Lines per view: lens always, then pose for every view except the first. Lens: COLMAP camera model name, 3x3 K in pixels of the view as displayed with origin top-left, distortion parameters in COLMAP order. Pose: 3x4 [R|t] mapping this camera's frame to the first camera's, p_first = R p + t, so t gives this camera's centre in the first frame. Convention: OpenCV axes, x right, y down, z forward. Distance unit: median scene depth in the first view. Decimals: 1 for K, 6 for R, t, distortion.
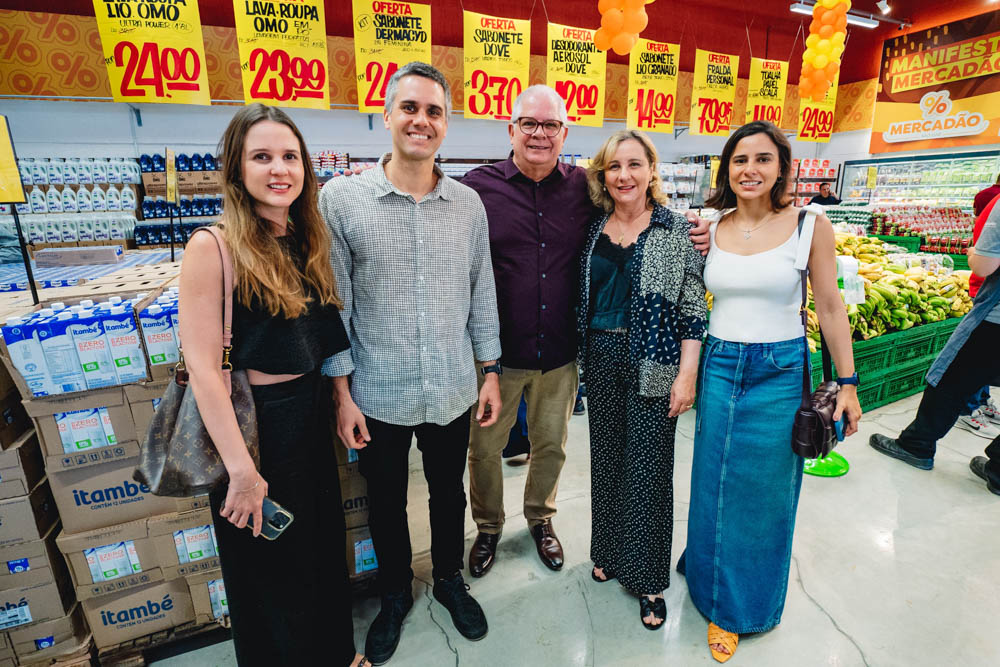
lens RADIAL K [[485.5, 0, 504.6], [0, 485.5, 324.6], [0, 0, 1]] dist [-0.040696, 0.008878]
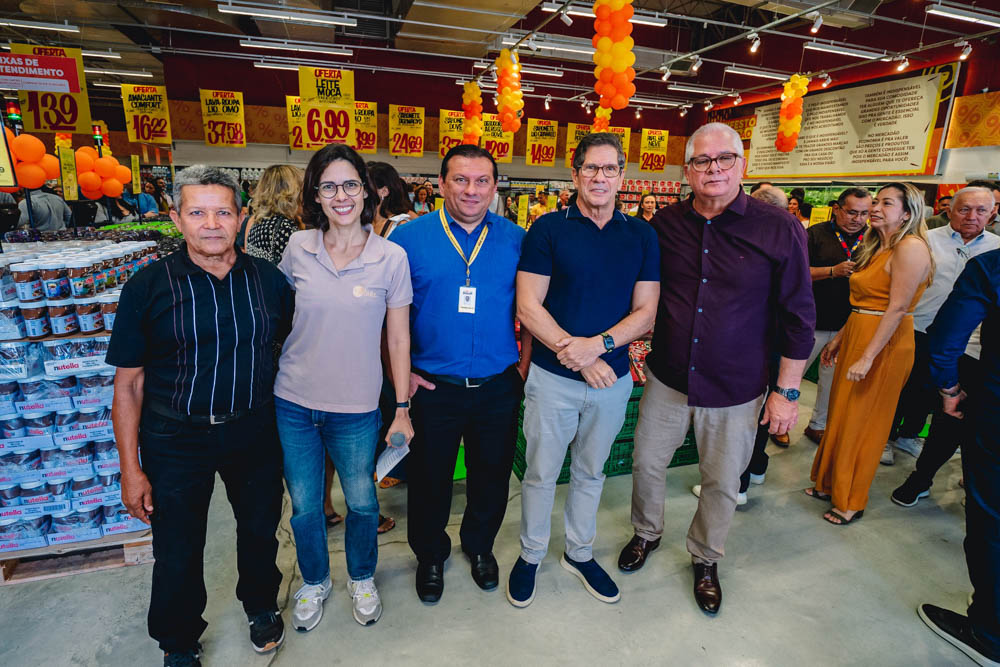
lens RADIAL K [[511.1, 0, 500.5], [0, 511.1, 320.1], [0, 0, 1]] dist [-0.031109, 0.006516]
pose [[0.994482, 0.071326, -0.076926, 0.424324], [-0.072222, 0.997349, -0.008929, 0.289226], [0.076085, 0.014436, 0.996997, -1.237320]]
